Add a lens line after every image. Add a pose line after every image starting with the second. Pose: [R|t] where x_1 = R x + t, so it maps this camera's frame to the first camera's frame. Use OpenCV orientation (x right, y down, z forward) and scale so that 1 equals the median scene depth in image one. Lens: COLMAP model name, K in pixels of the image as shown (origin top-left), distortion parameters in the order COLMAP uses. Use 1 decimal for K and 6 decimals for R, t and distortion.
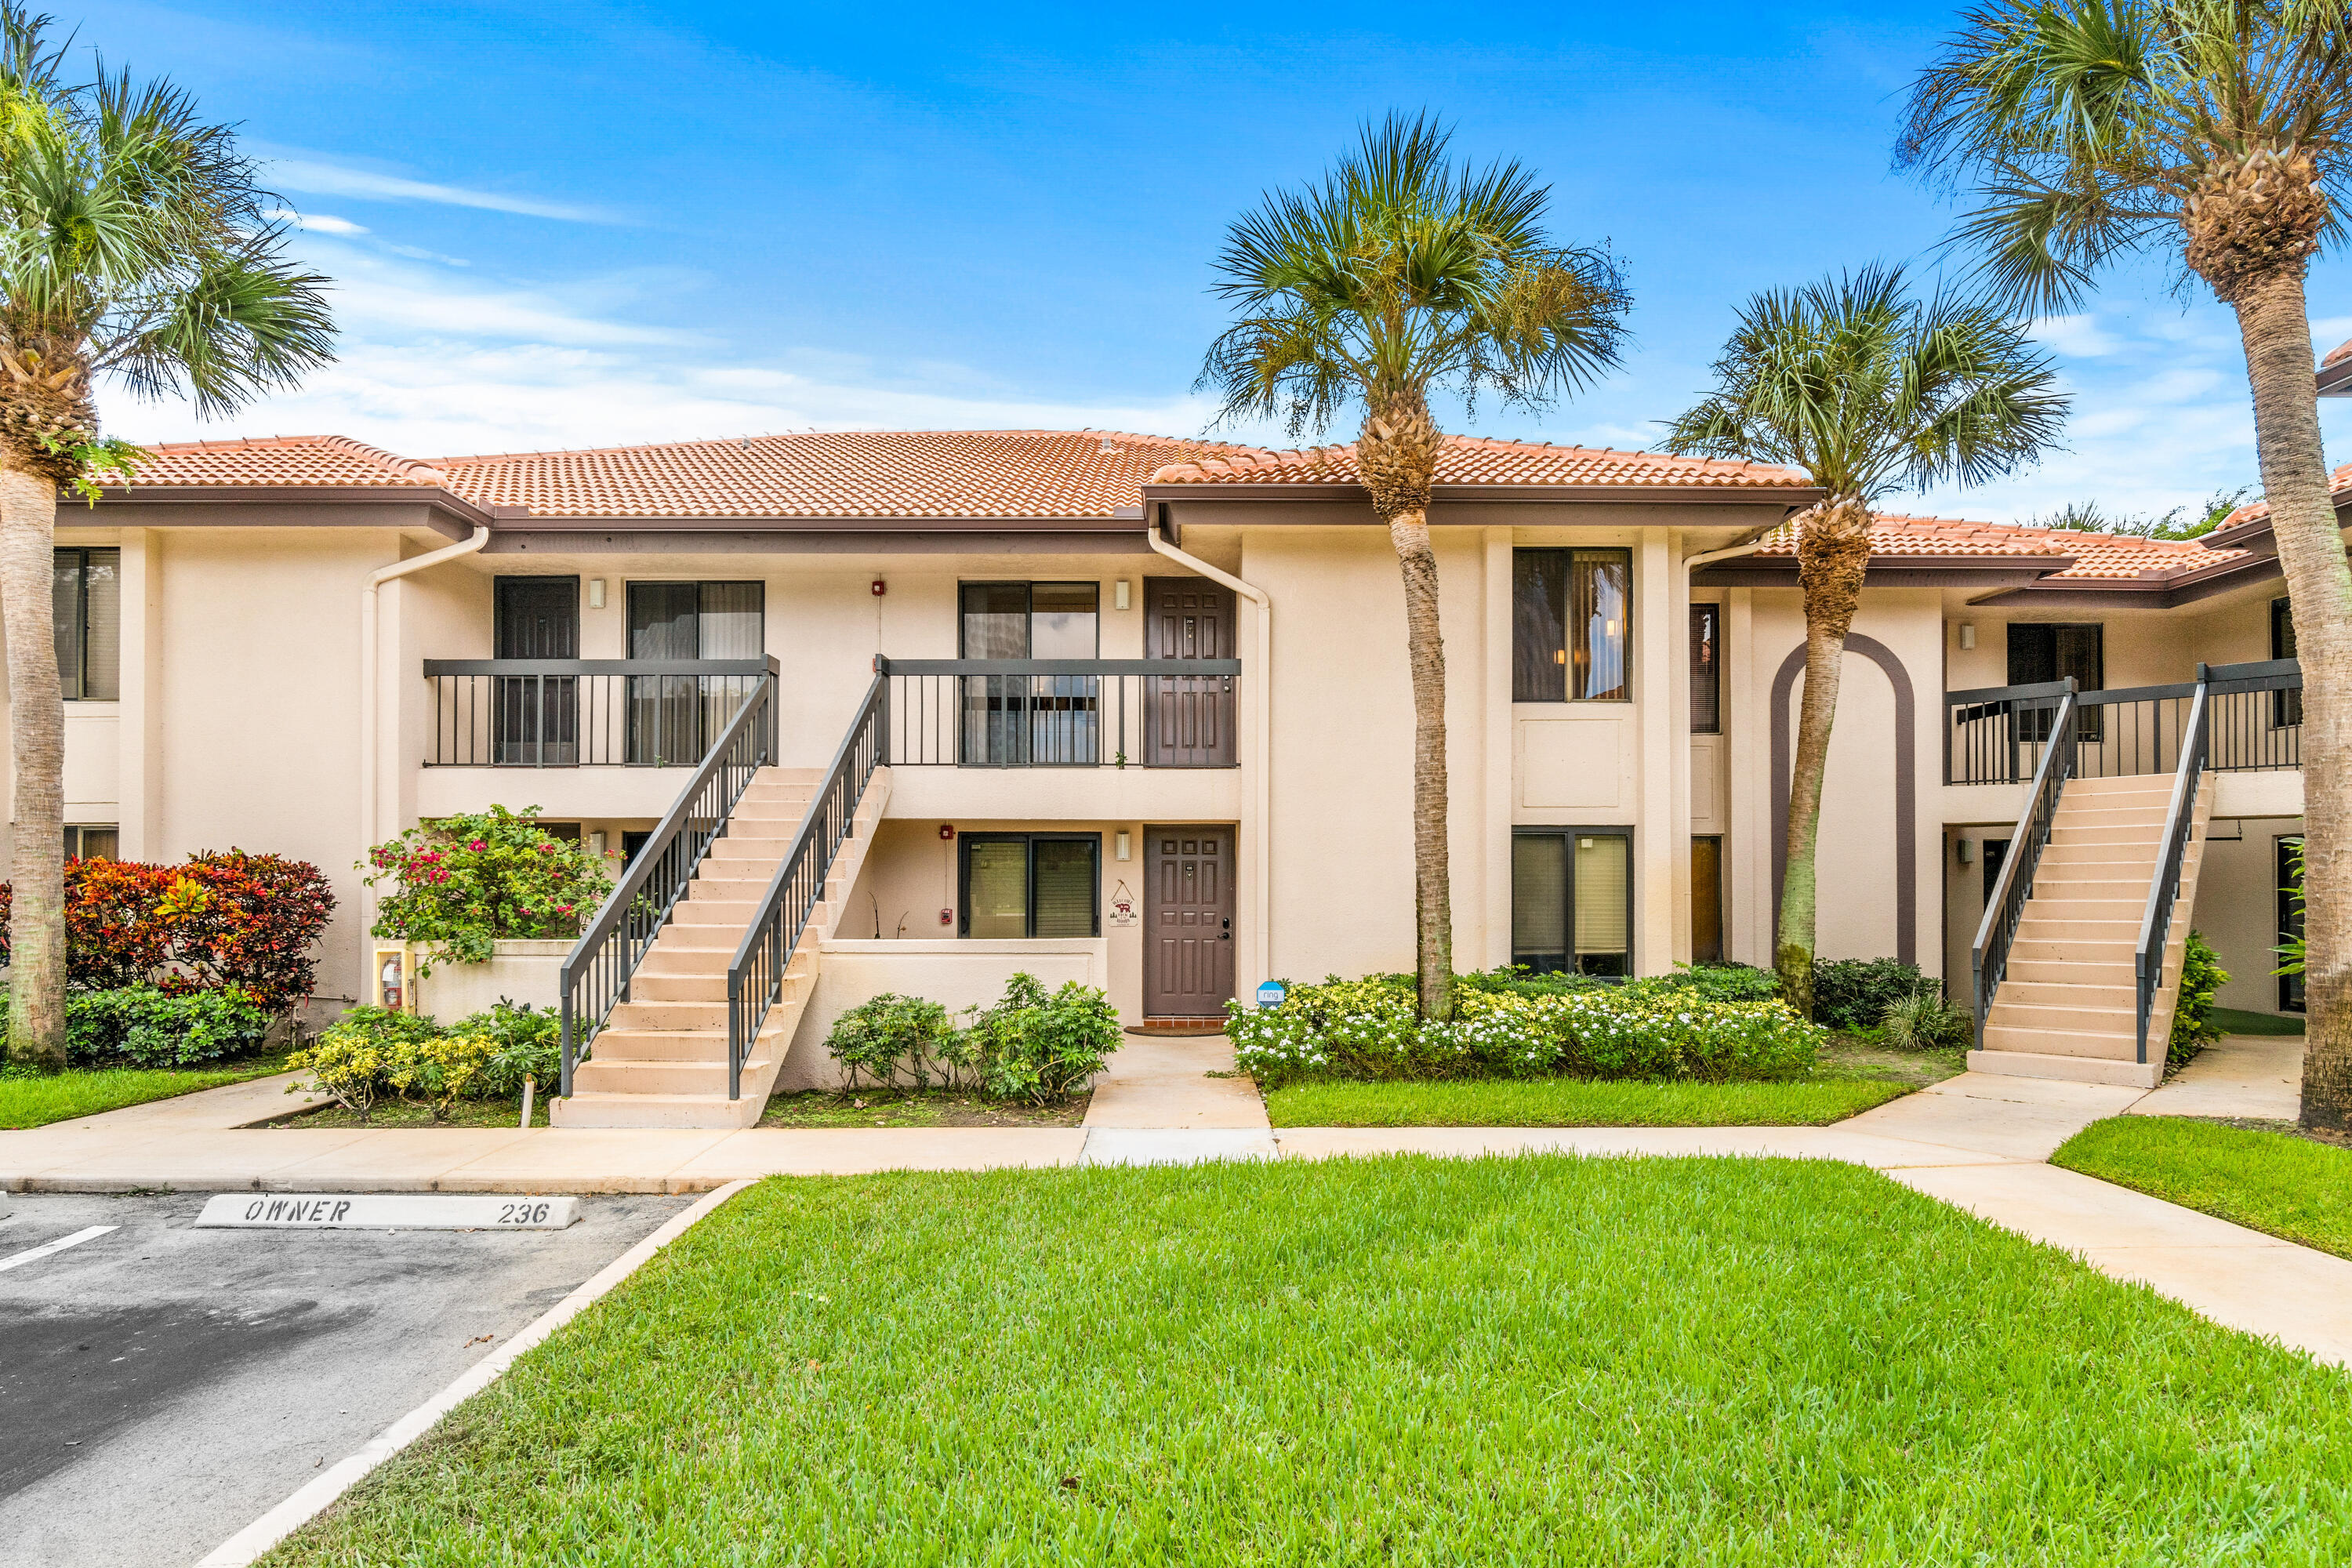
lens RADIAL K [[1173.8, 0, 1169.2], [0, 1173.8, 788.0], [0, 0, 1]] dist [0.001313, 0.000461]
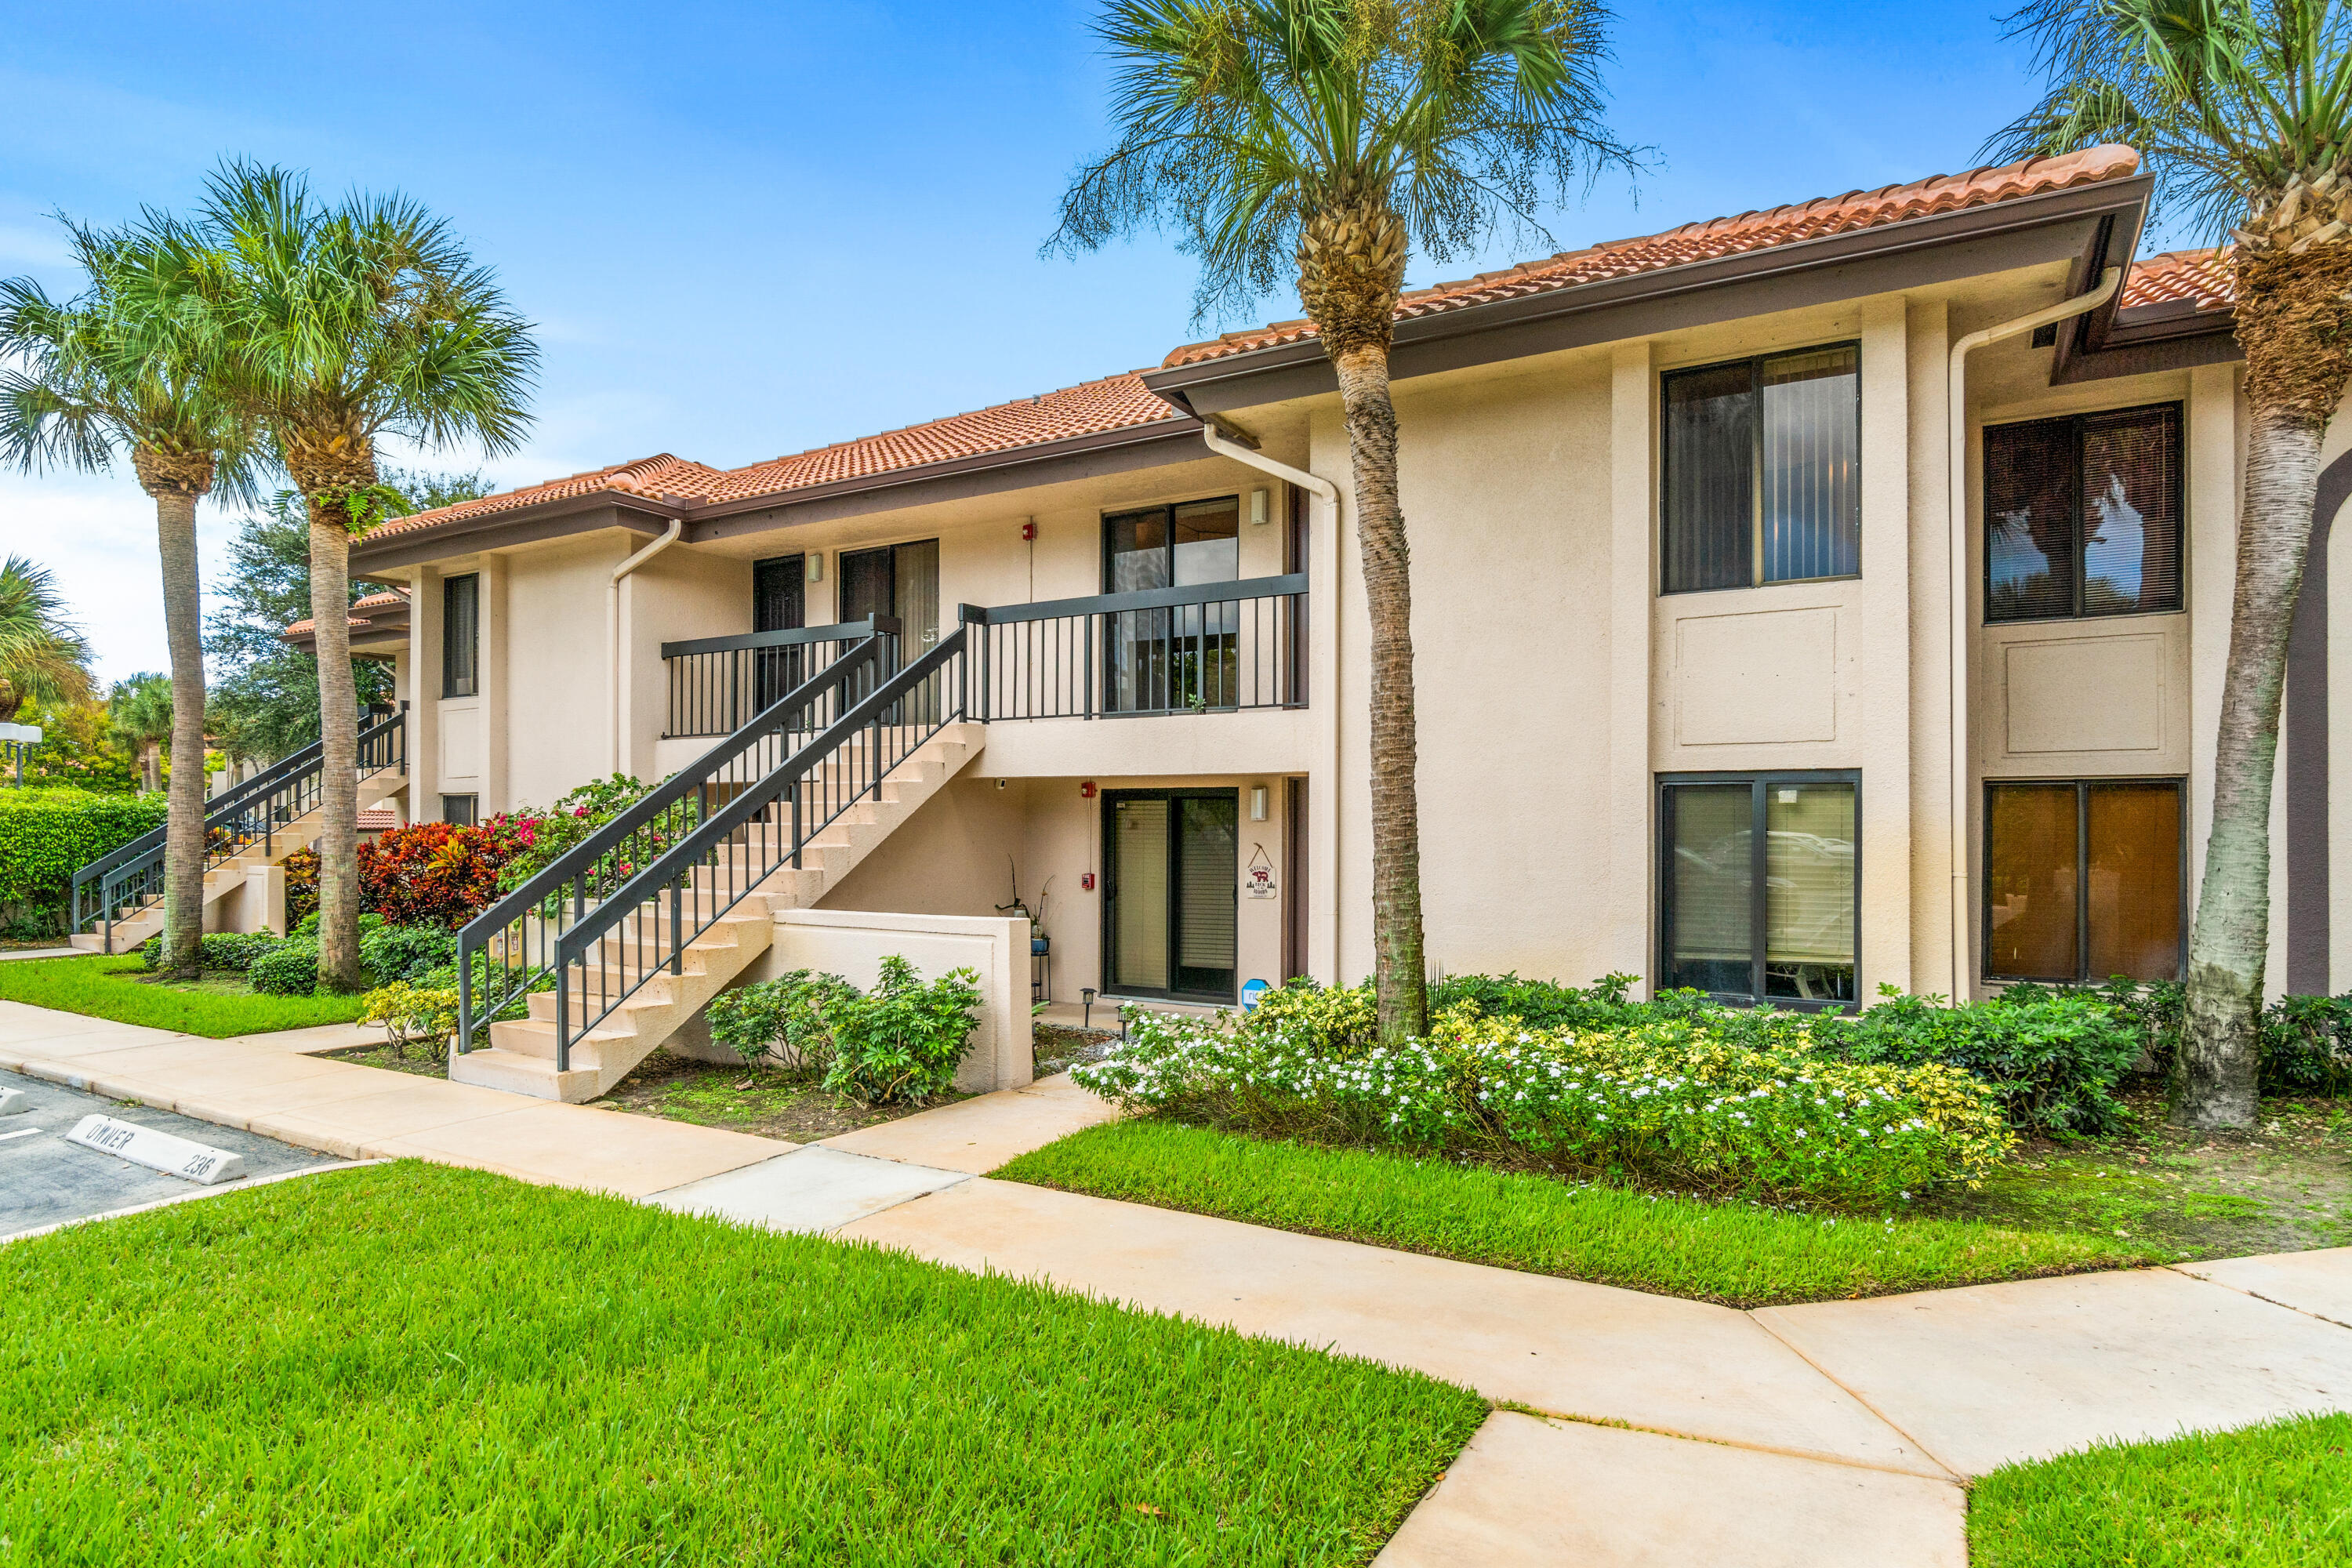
lens RADIAL K [[1224.7, 0, 1180.7], [0, 1224.7, 754.2], [0, 0, 1]] dist [-0.005829, -0.001220]
pose [[0.874550, -0.027323, -0.484165, 0.373778], [0.037421, 0.999237, 0.011205, 0.002169], [0.483489, -0.027917, 0.874905, 0.219172]]
